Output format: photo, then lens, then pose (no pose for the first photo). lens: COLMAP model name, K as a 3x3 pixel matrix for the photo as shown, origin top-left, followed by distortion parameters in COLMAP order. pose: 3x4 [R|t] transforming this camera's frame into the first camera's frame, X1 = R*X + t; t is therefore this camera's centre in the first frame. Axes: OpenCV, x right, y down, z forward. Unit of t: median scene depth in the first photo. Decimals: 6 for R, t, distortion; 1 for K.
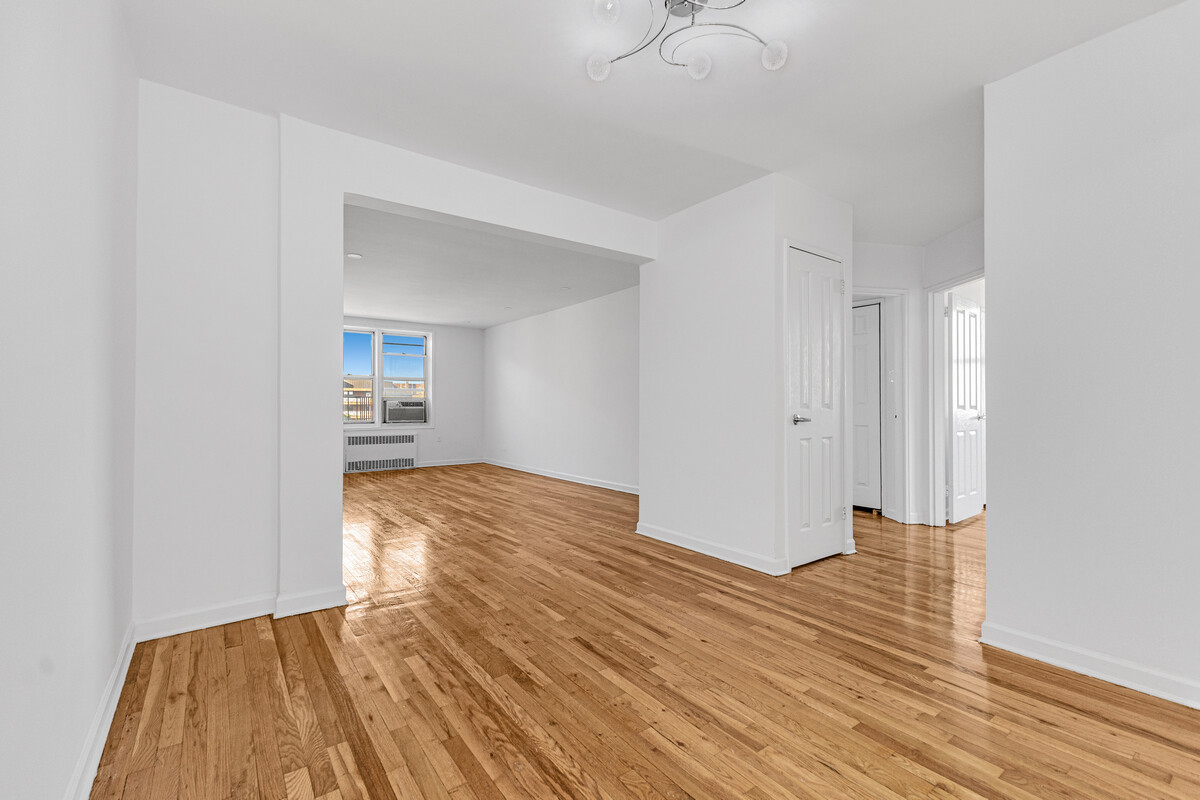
lens RADIAL K [[515.9, 0, 600.0], [0, 515.9, 400.0], [0, 0, 1]] dist [-0.000147, 0.000153]
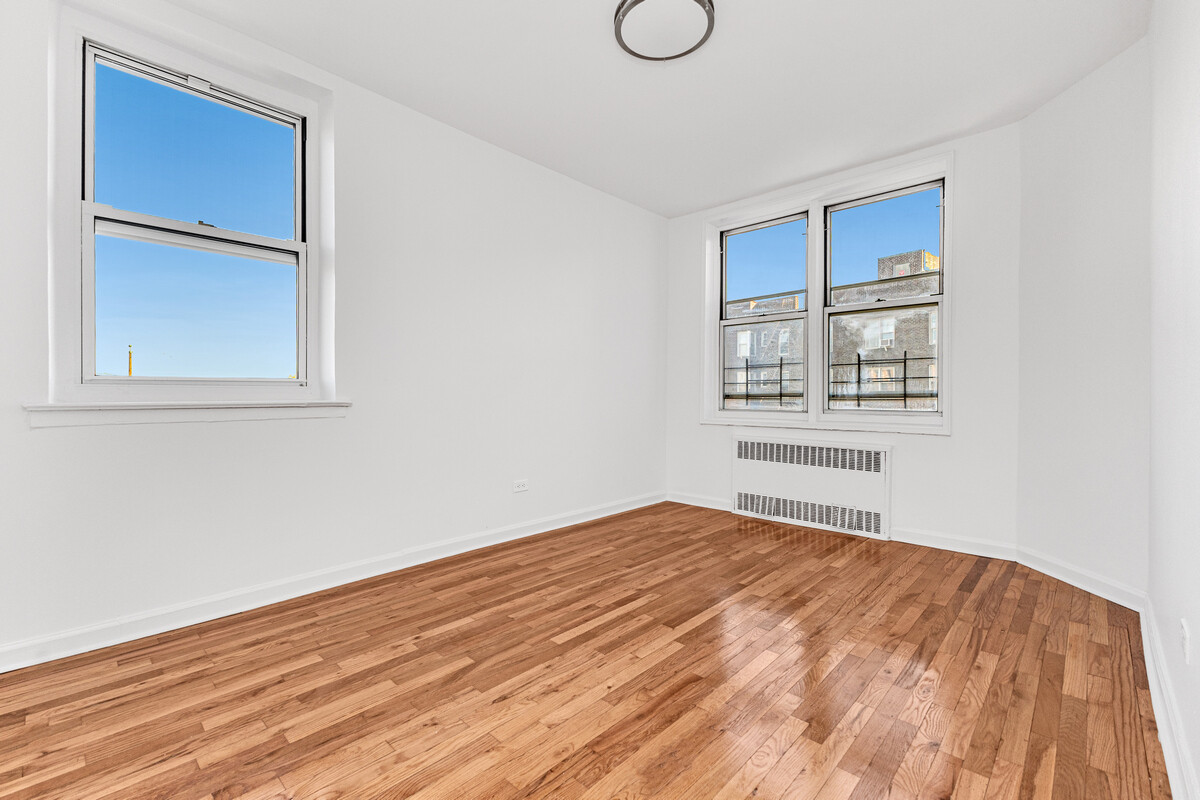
lens RADIAL K [[515.9, 0, 600.0], [0, 515.9, 400.0], [0, 0, 1]] dist [-0.000147, 0.000153]
pose [[0.161633, 0.009124, -0.986809, -0.027508], [0.006987, 0.999922, 0.010389, 0.026291], [0.986826, -0.008574, 0.161557, 0.761221]]
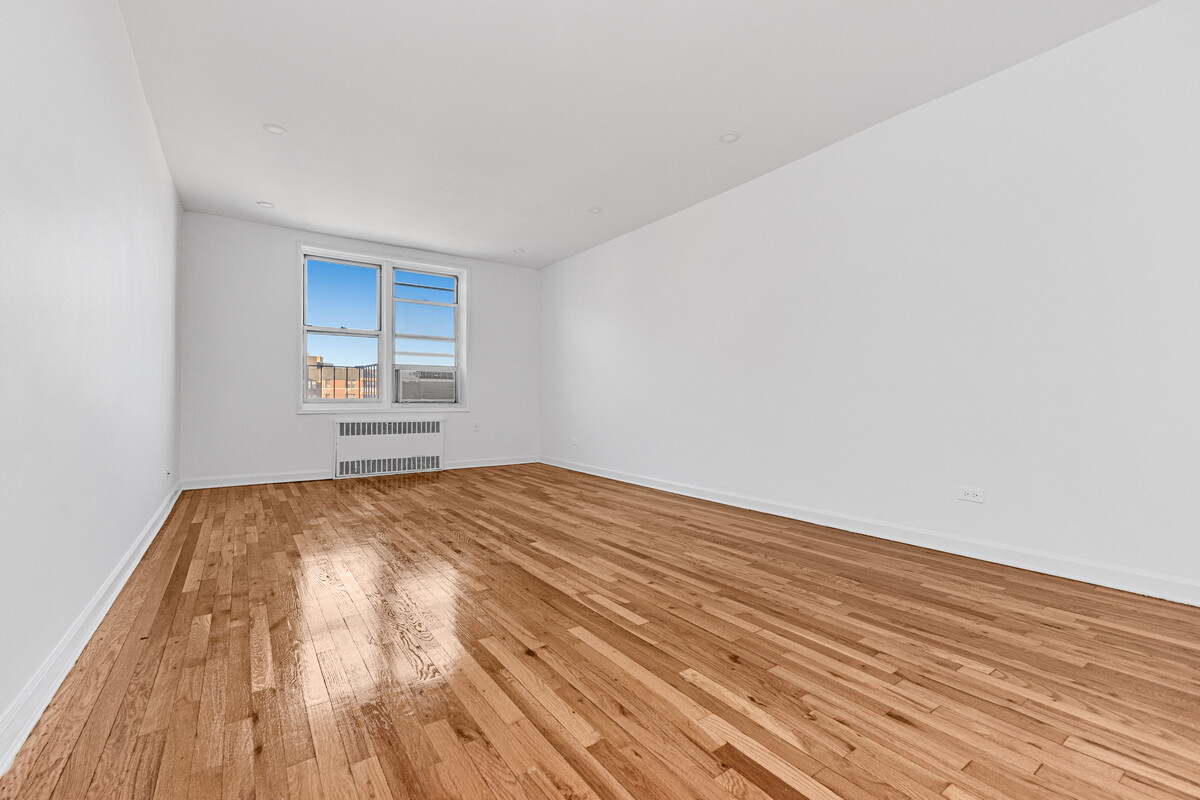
lens RADIAL K [[515.9, 0, 600.0], [0, 515.9, 400.0], [0, 0, 1]] dist [-0.000147, 0.000153]
pose [[0.999269, 0.006438, -0.037694, -0.132988], [-0.005954, 0.999899, 0.012943, 0.031490], [0.037773, -0.012709, 0.999206, 0.352795]]
